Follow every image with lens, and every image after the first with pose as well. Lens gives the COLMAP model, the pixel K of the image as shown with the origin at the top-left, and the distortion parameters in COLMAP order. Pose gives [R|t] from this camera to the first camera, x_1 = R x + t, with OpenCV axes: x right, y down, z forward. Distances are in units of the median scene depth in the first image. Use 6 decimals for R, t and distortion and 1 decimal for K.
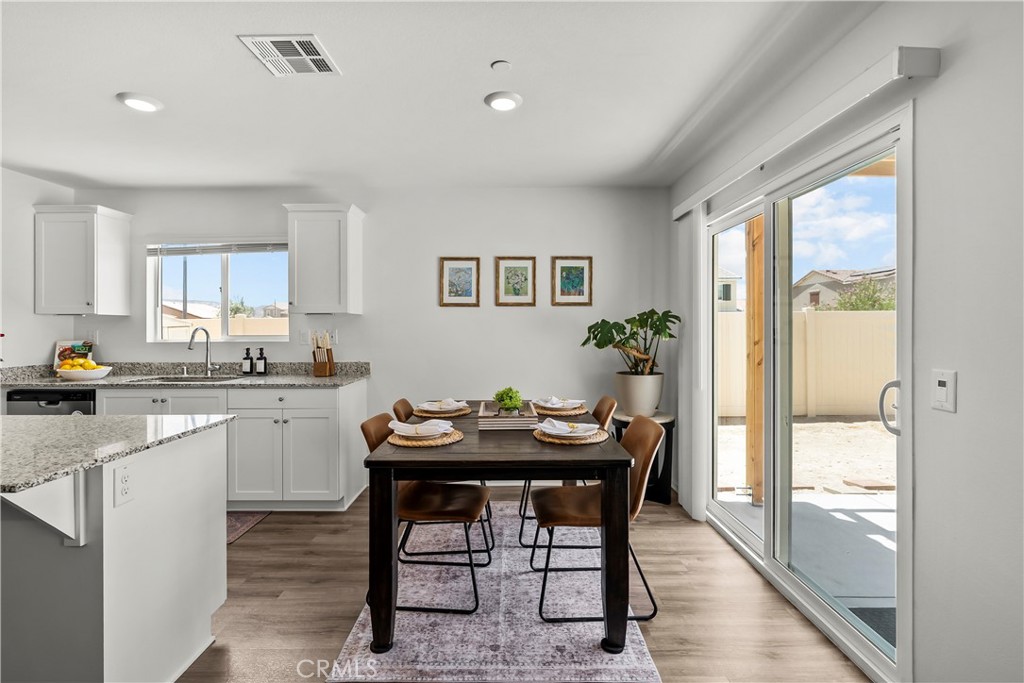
lens RADIAL K [[471.3, 0, 512.5], [0, 471.3, 330.9], [0, 0, 1]] dist [-0.003059, -0.000401]
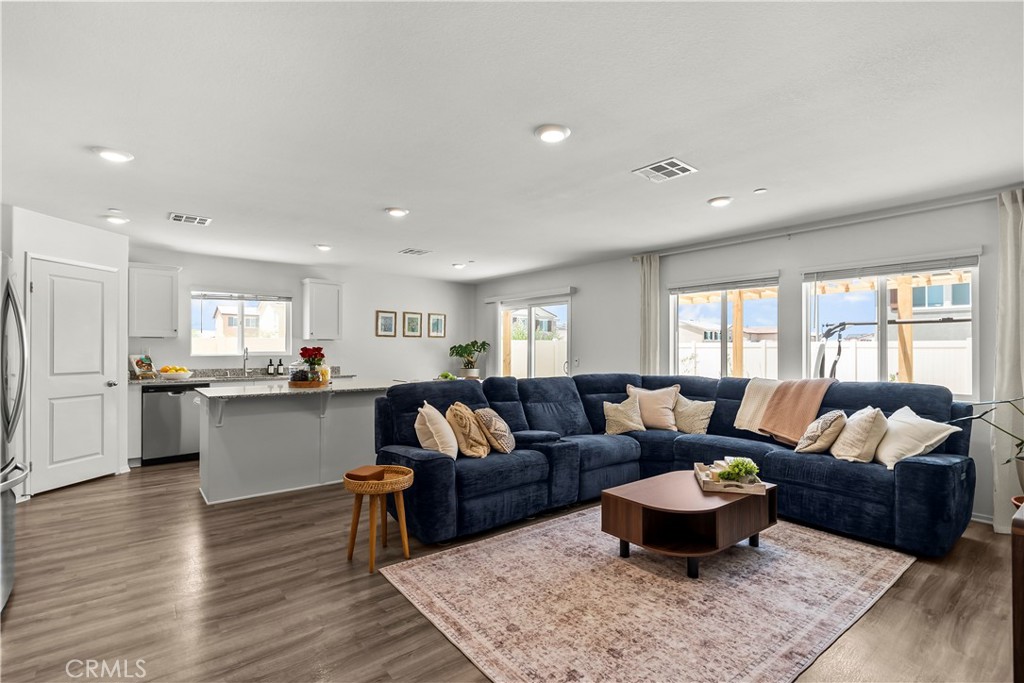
lens RADIAL K [[471.3, 0, 509.7], [0, 471.3, 345.4], [0, 0, 1]] dist [-0.003059, -0.000401]
pose [[0.783136, 0.009629, 0.621776, -0.911710], [-0.005016, 0.999945, -0.009168, -0.001388], [-0.621831, 0.004061, 0.783141, -0.816320]]
